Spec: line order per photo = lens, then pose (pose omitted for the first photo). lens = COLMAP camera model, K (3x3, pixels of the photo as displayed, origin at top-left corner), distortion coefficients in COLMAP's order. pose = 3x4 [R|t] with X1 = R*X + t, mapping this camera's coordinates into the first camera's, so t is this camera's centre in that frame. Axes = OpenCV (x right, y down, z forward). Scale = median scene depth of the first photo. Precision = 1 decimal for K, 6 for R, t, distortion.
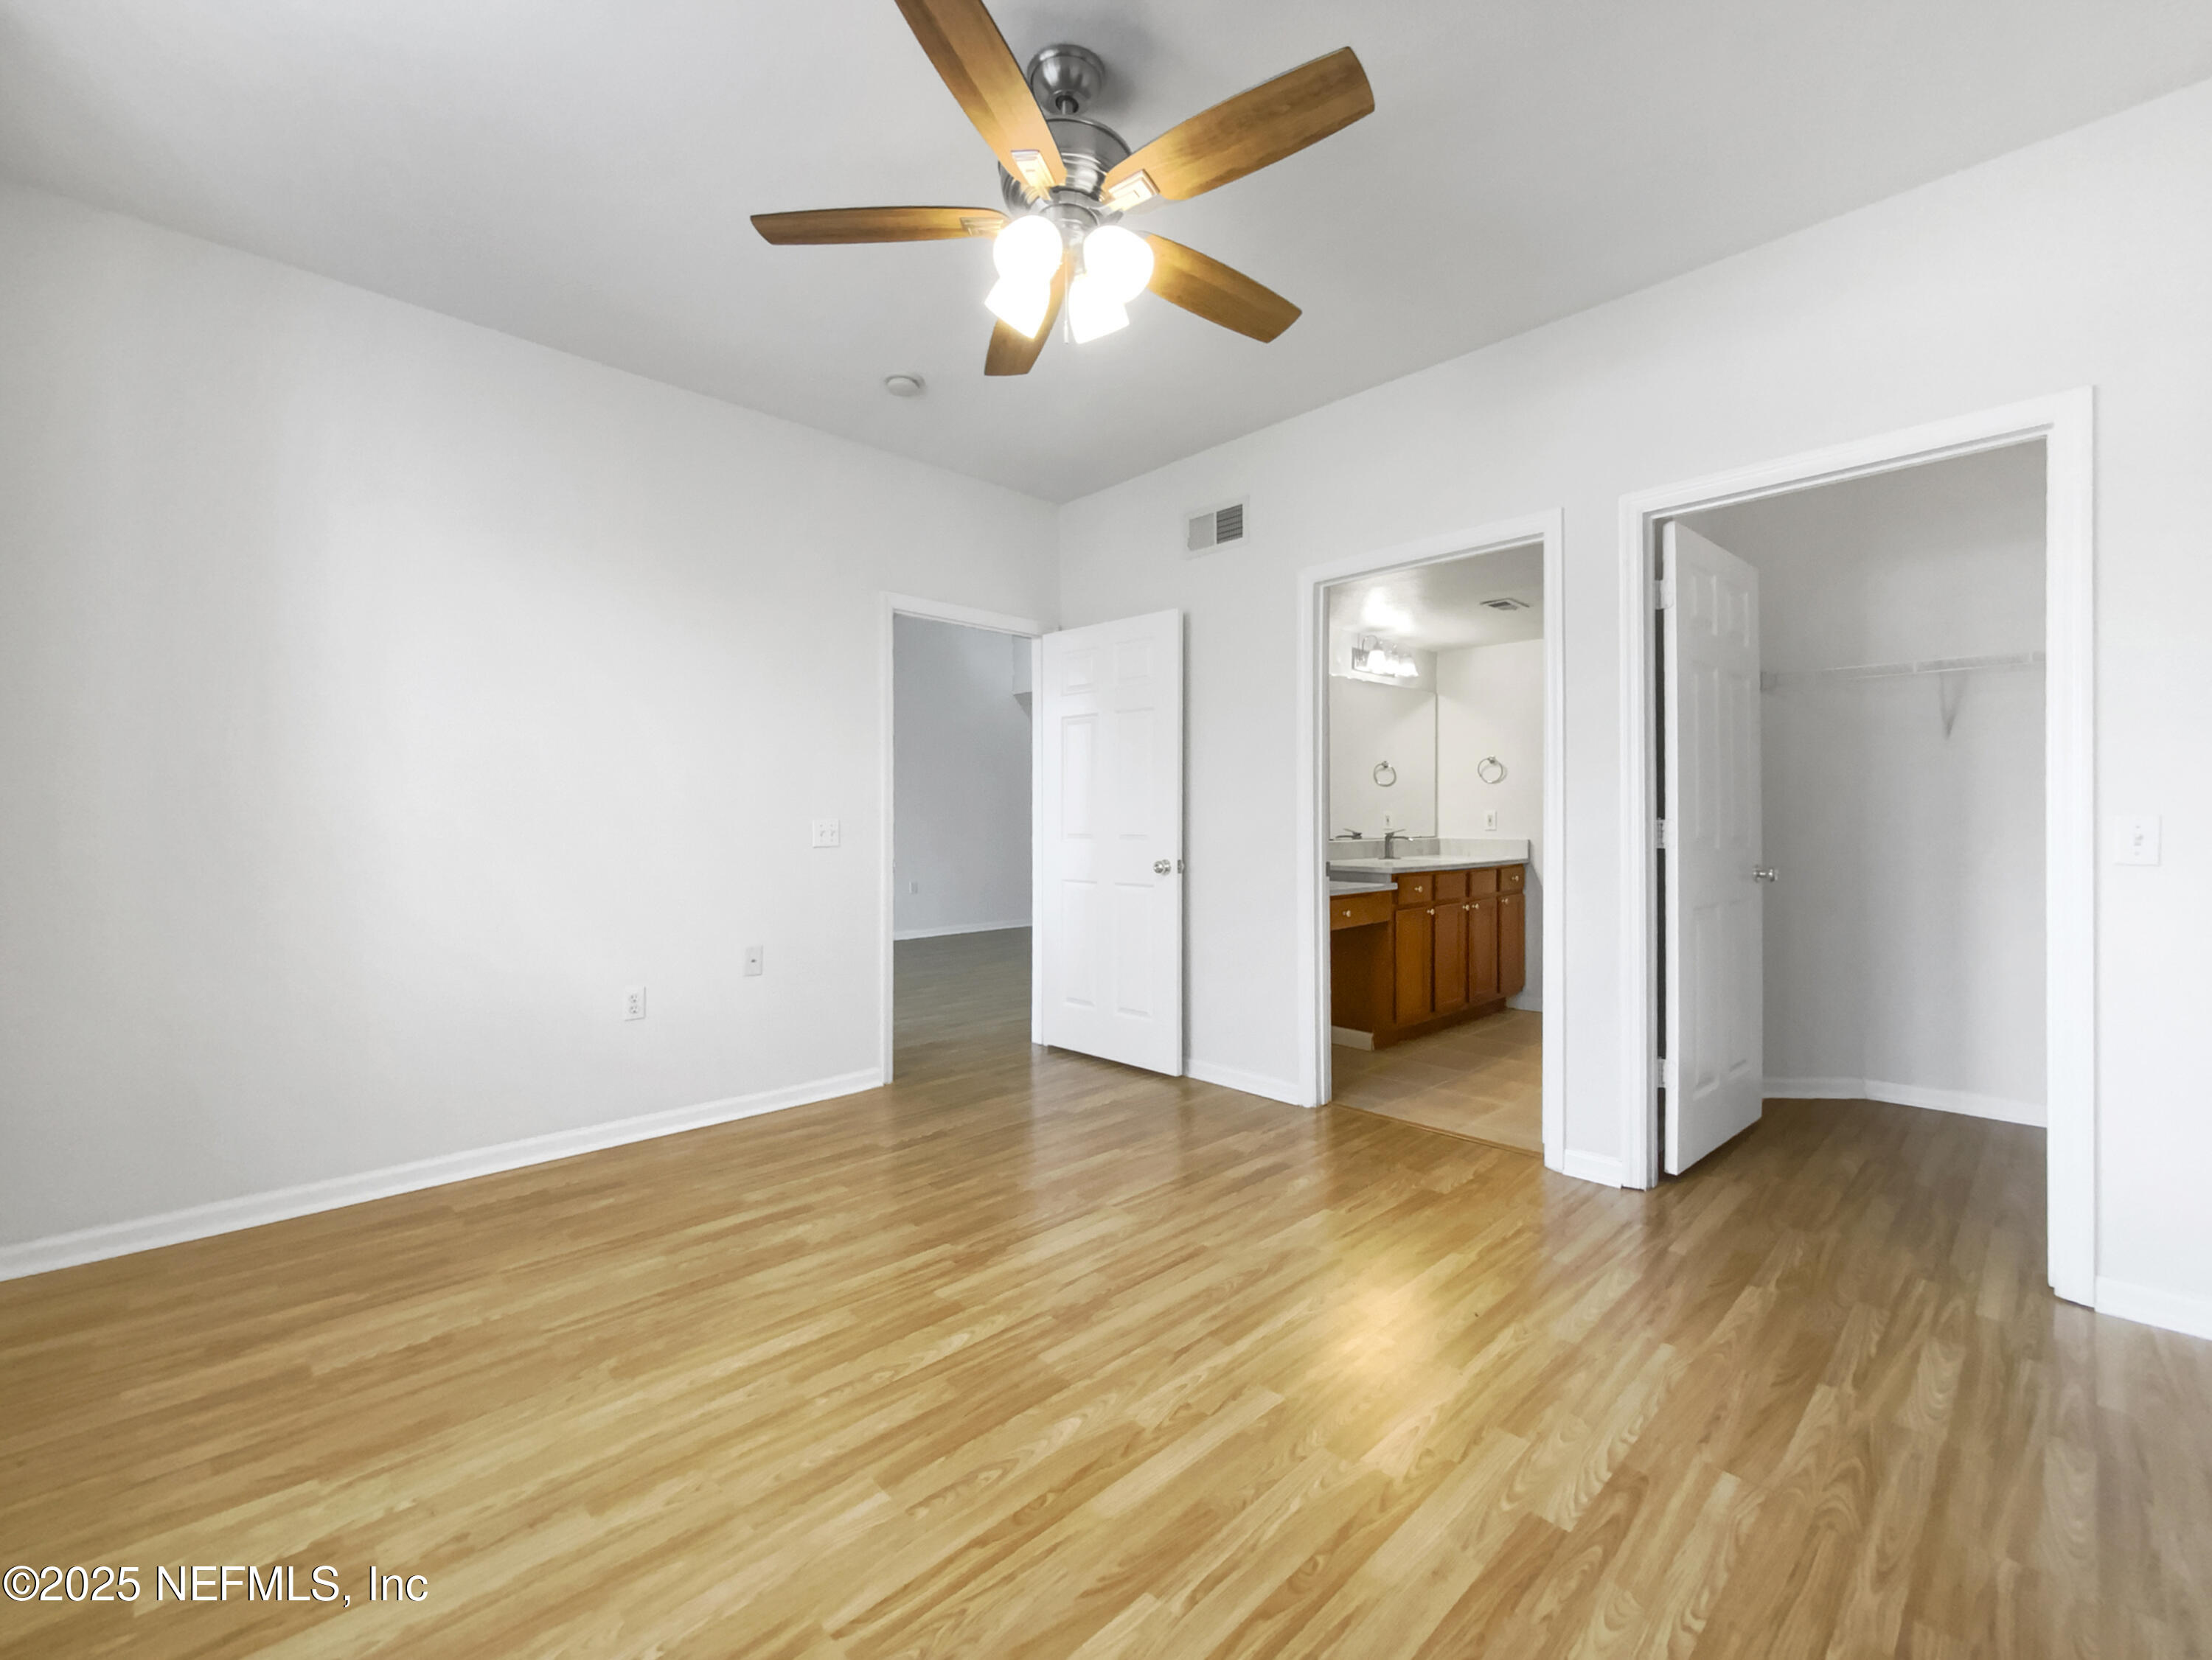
lens RADIAL K [[941.6, 0, 1105.8], [0, 941.6, 796.4], [0, 0, 1]] dist [0.000964, -0.001508]
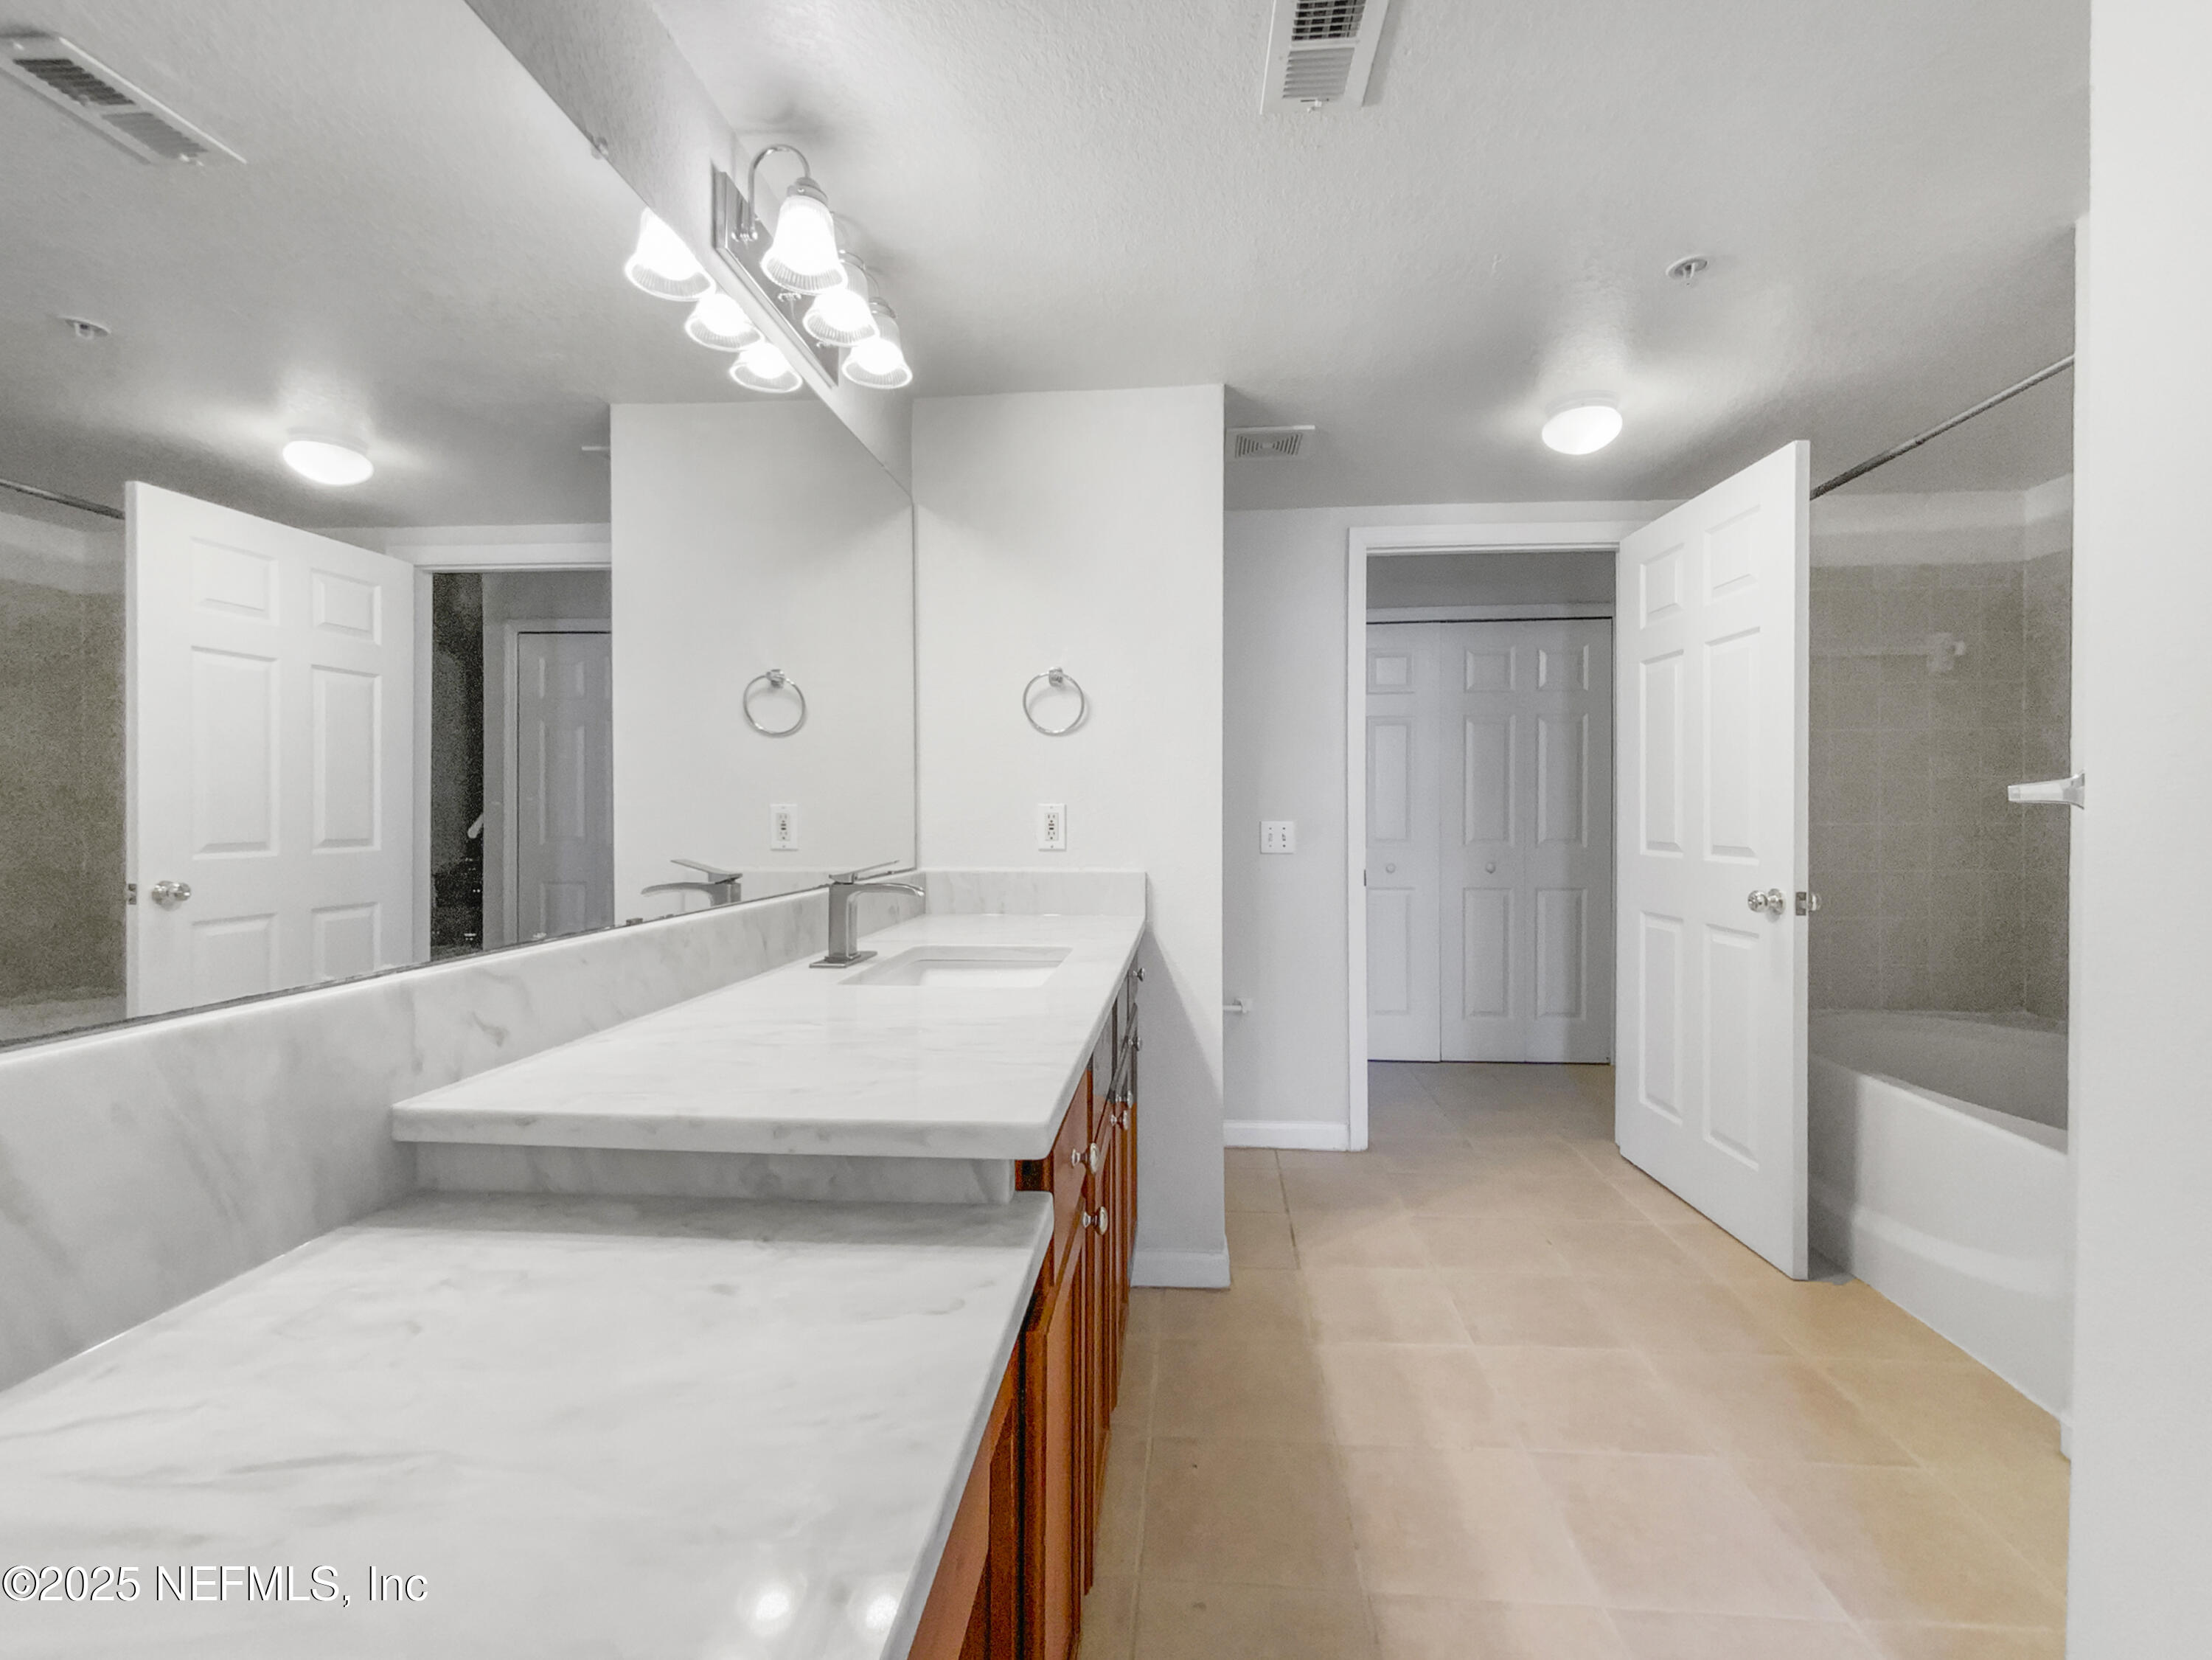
lens RADIAL K [[941.8, 0, 1105.8], [0, 941.8, 796.4], [0, 0, 1]] dist [0.000964, -0.001508]
pose [[0.758941, 0.003224, 0.651152, 0.169304], [-0.006226, 0.999978, 0.002306, 0.013114], [-0.651130, -0.005804, 0.758944, 0.716925]]
